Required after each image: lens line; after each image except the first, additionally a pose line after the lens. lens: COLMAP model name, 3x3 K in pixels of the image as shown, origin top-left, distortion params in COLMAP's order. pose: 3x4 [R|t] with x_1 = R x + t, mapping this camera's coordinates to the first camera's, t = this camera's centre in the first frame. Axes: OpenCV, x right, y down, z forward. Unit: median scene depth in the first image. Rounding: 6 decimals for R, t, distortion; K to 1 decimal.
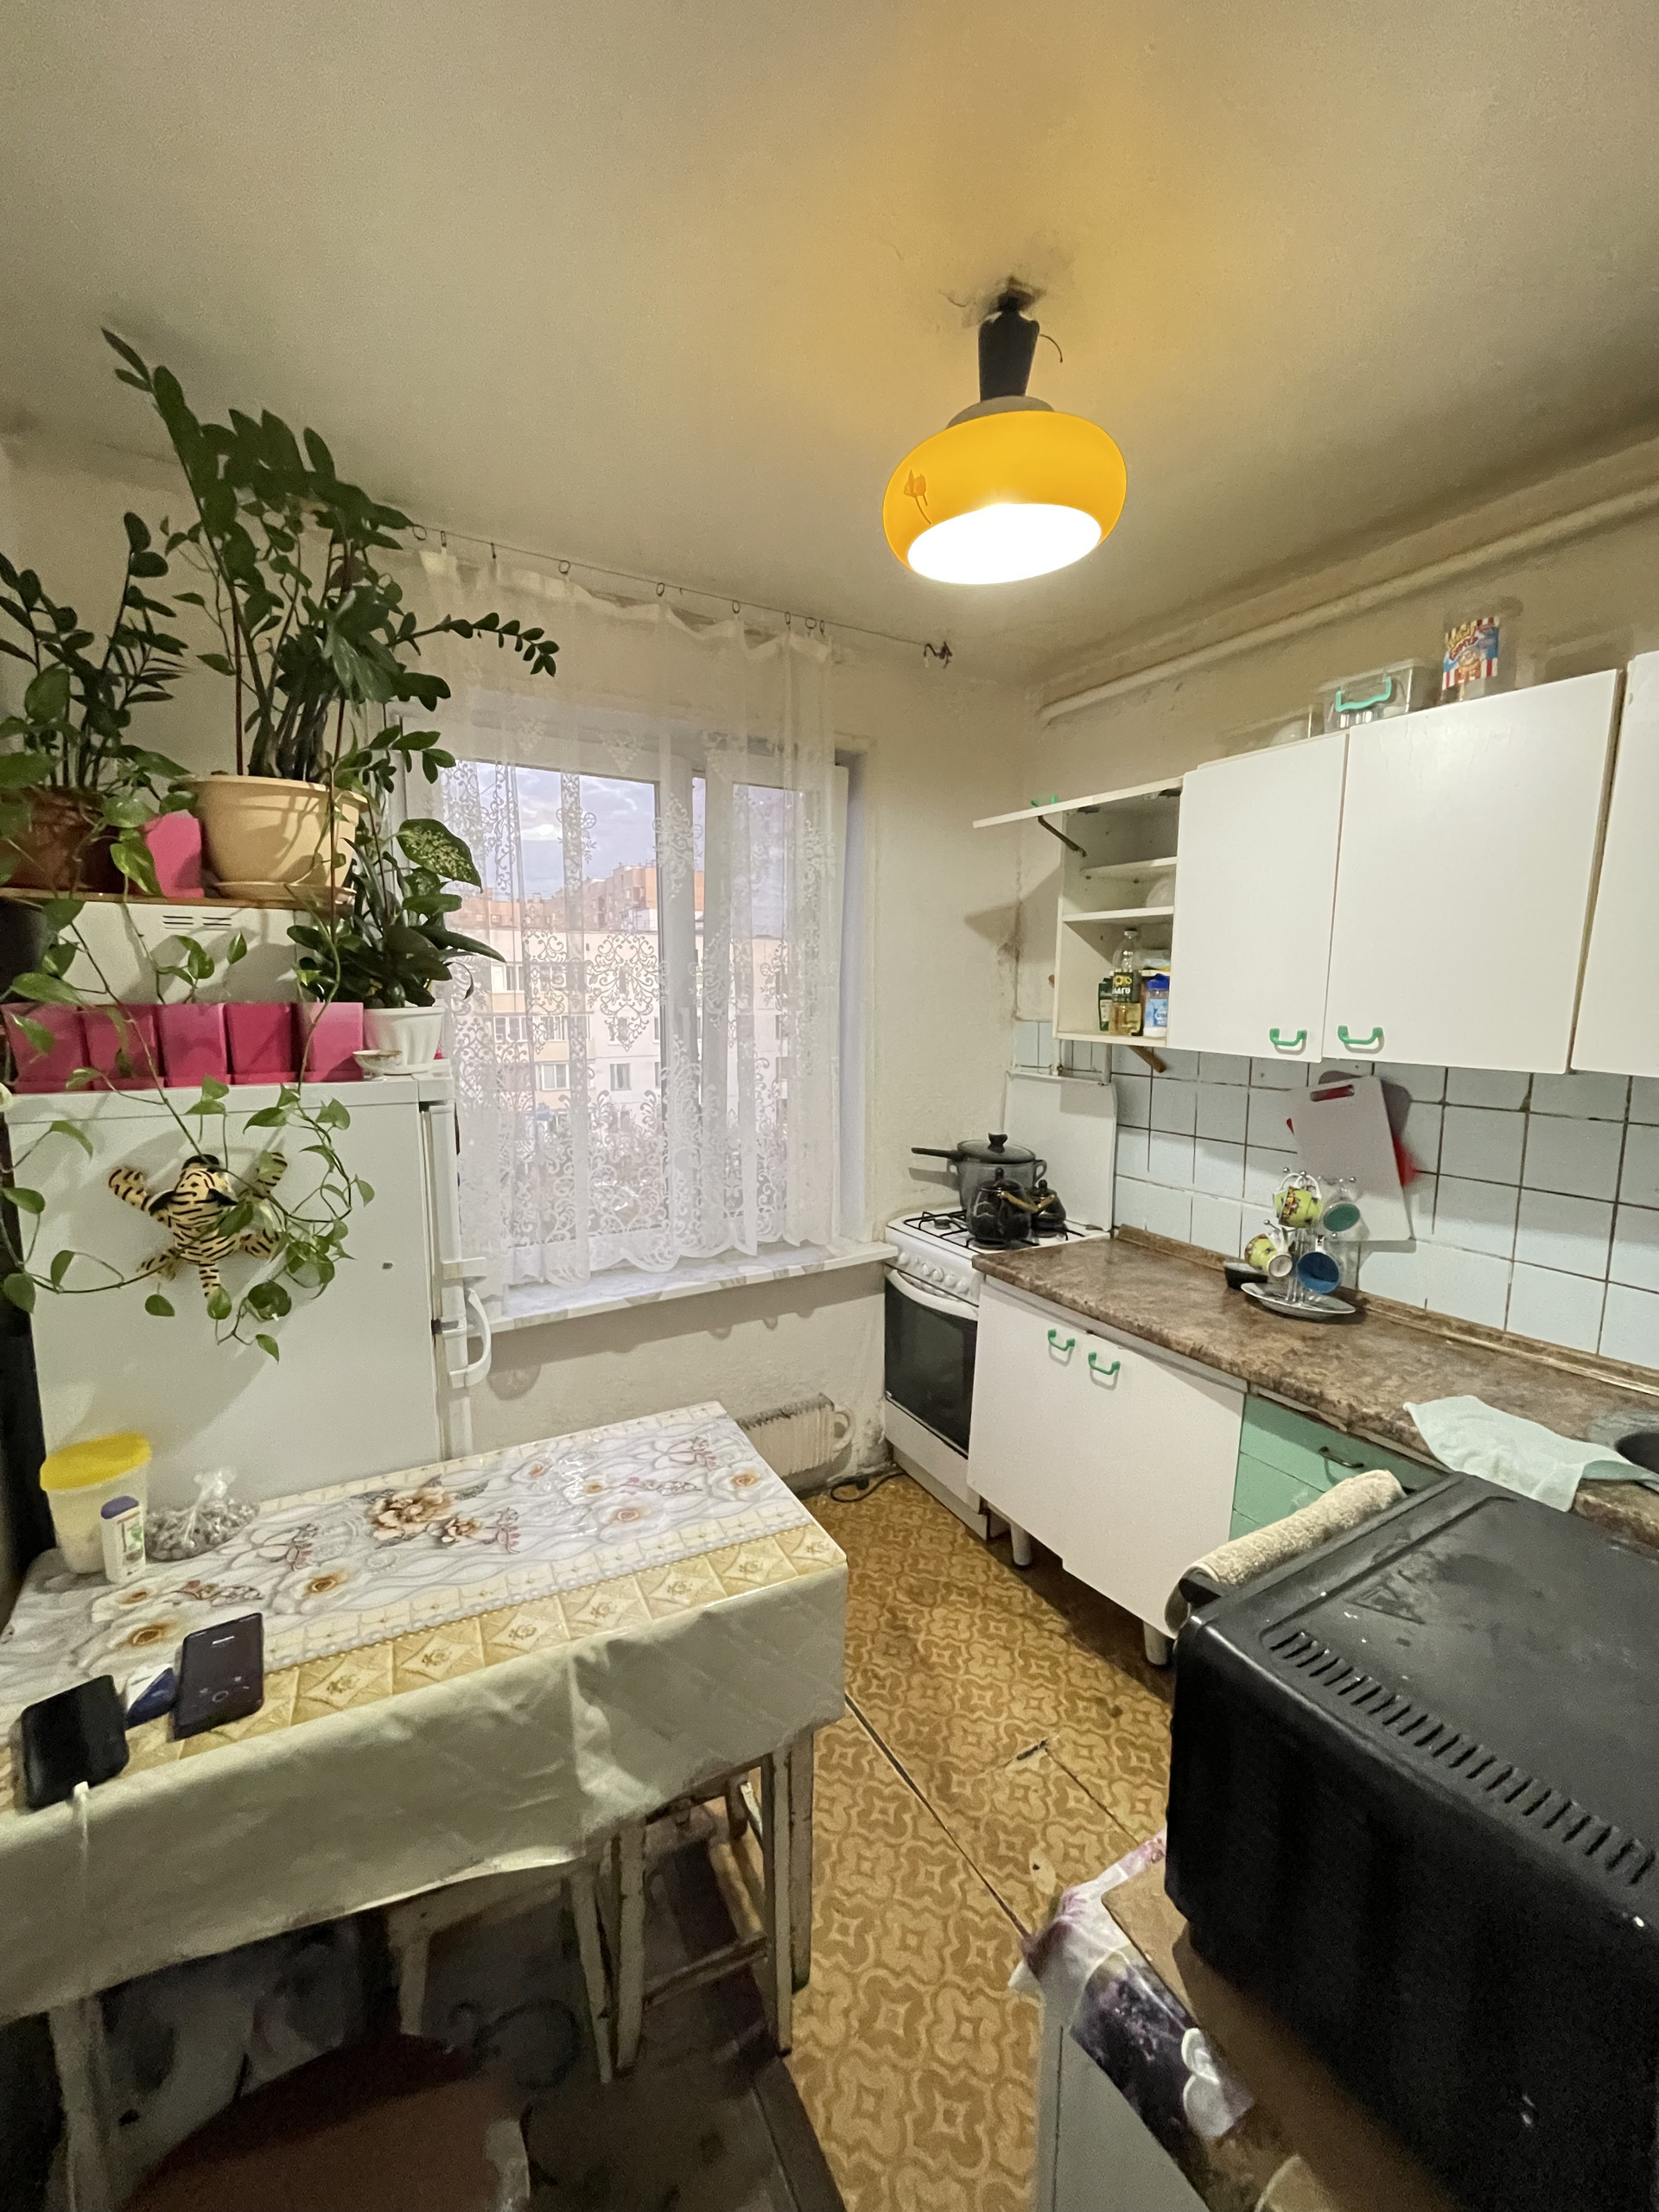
lens RADIAL K [[887.4, 0, 813.7], [0, 887.4, 1106.8], [0, 0, 1]] dist [-0.006698, 0.001284]
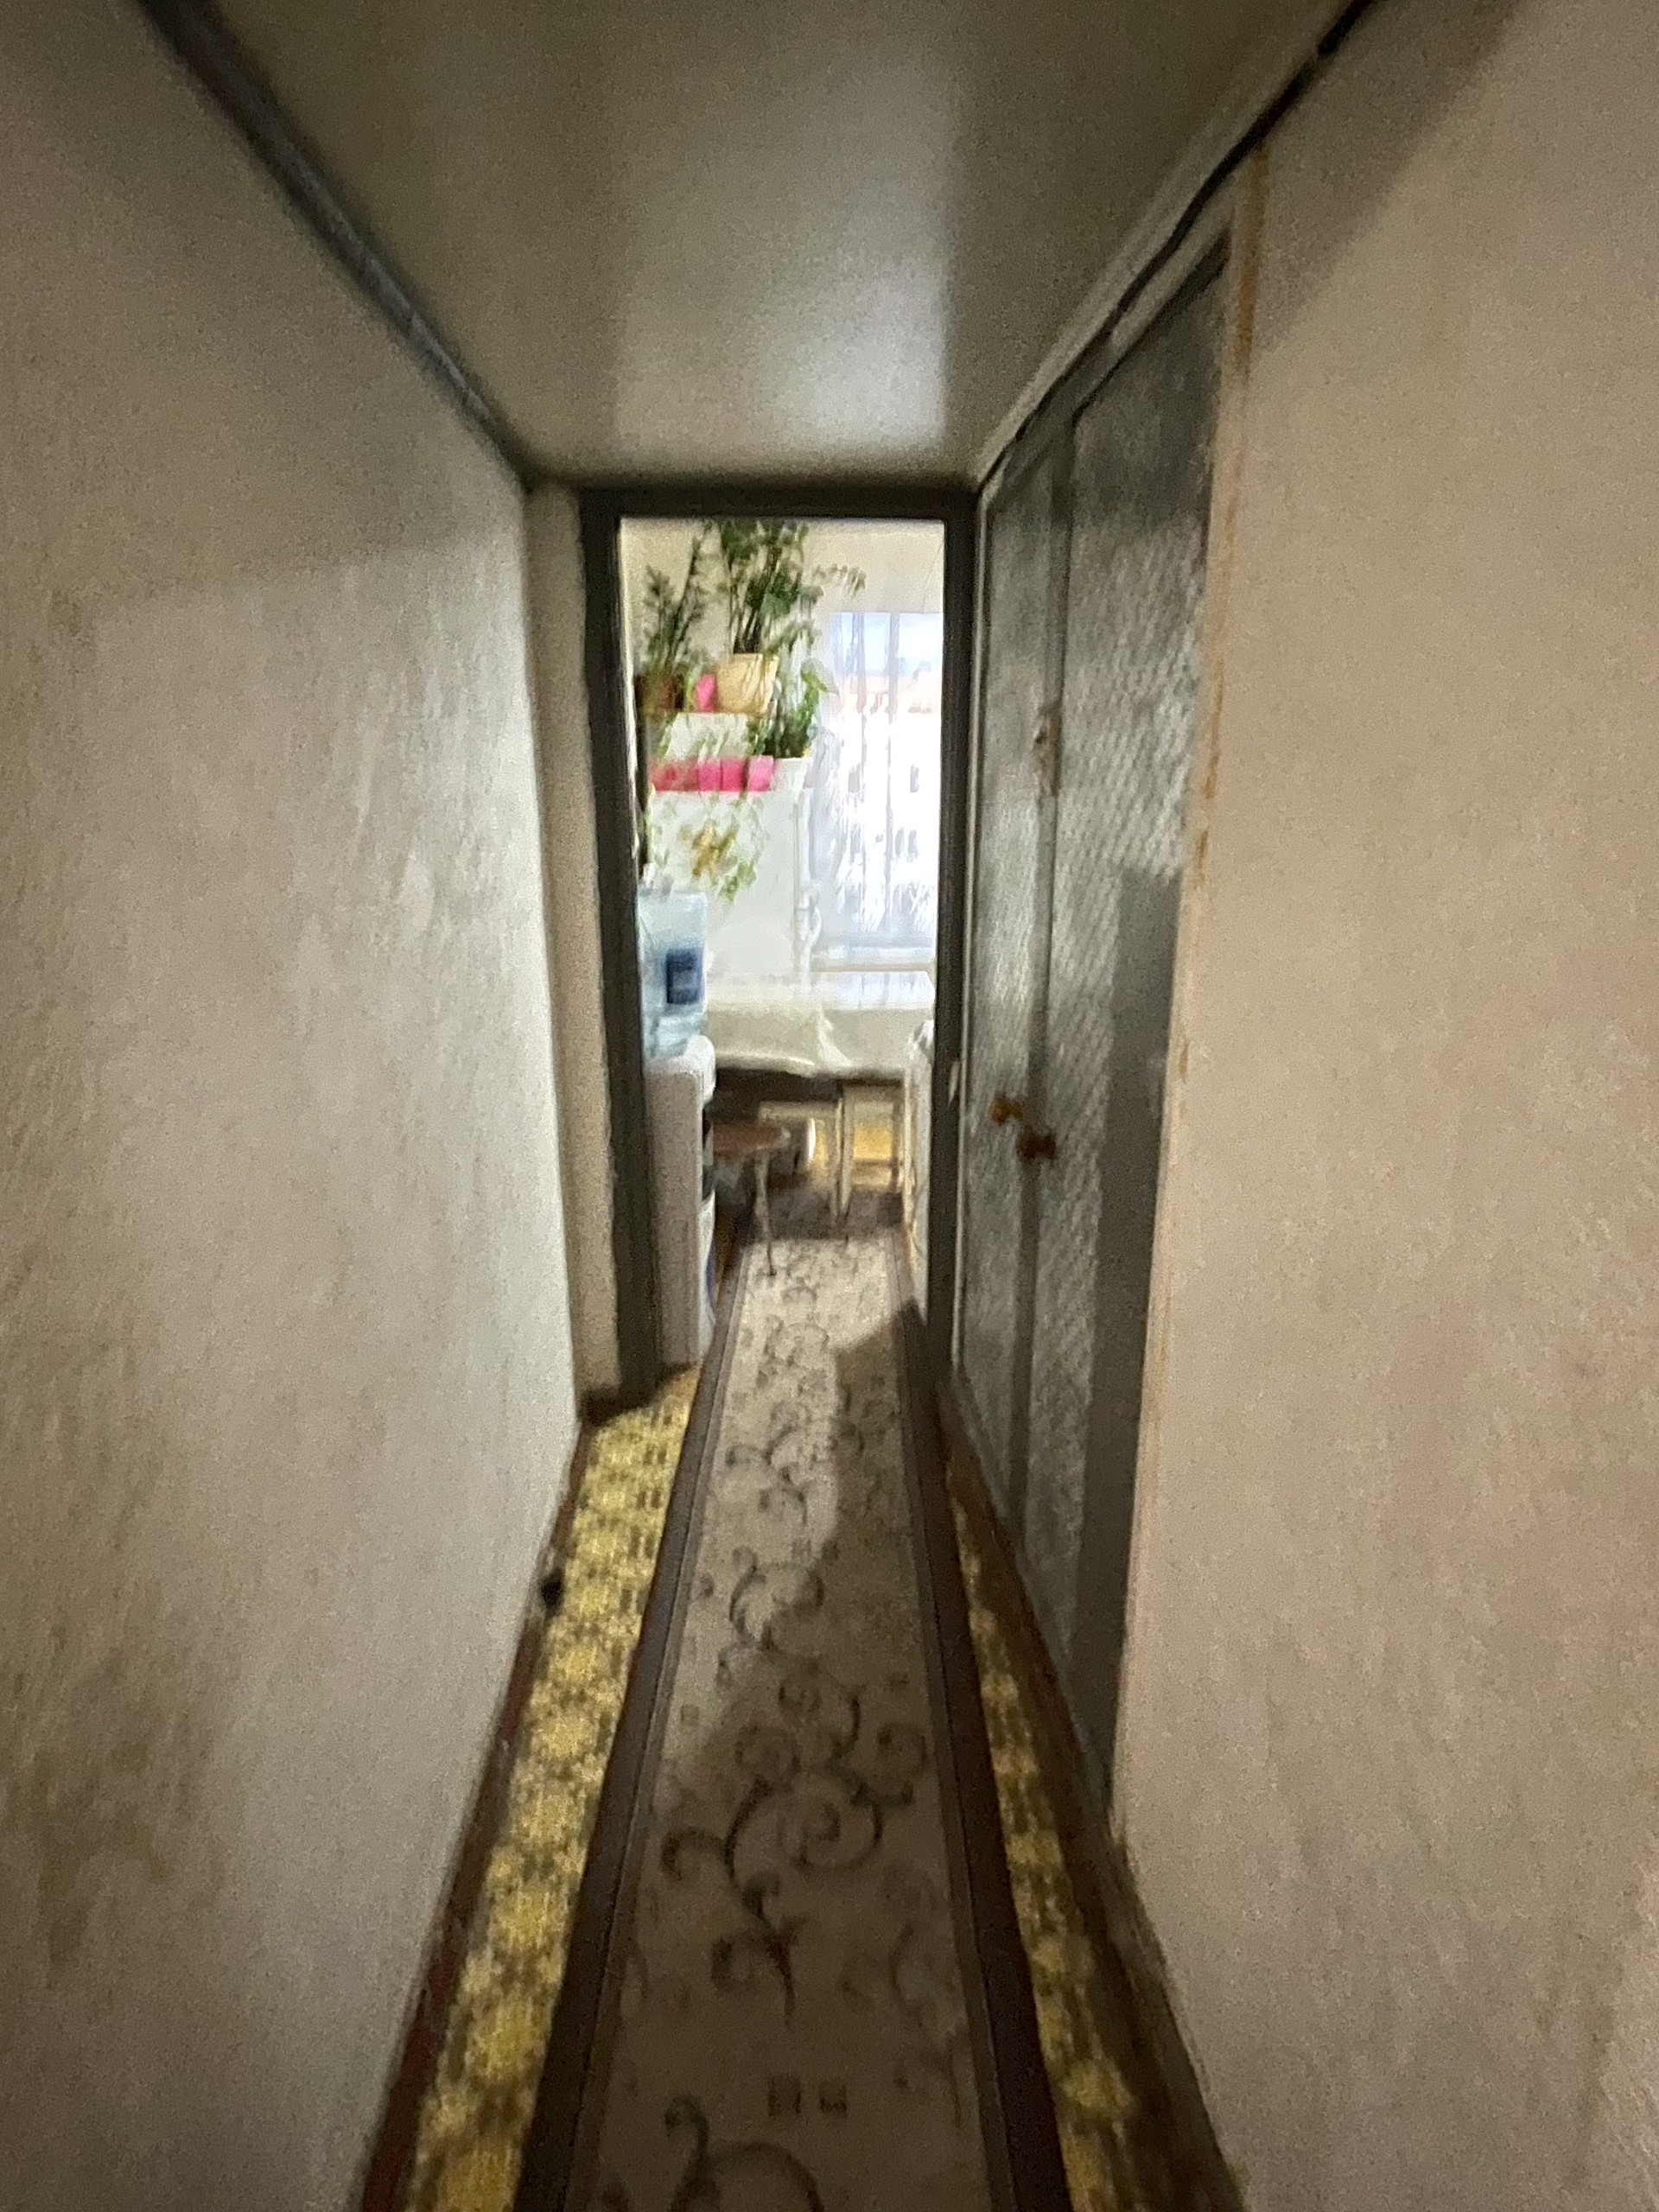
lens RADIAL K [[1136.8, 0, 829.1], [0, 1136.8, 1095.6], [0, 0, 1]] dist [-0.005600, 0.000922]
pose [[0.888243, 0.114391, -0.444904, 1.026980], [-0.050147, 0.986857, 0.153617, 0.285093], [0.456629, -0.114138, 0.882305, -1.617906]]
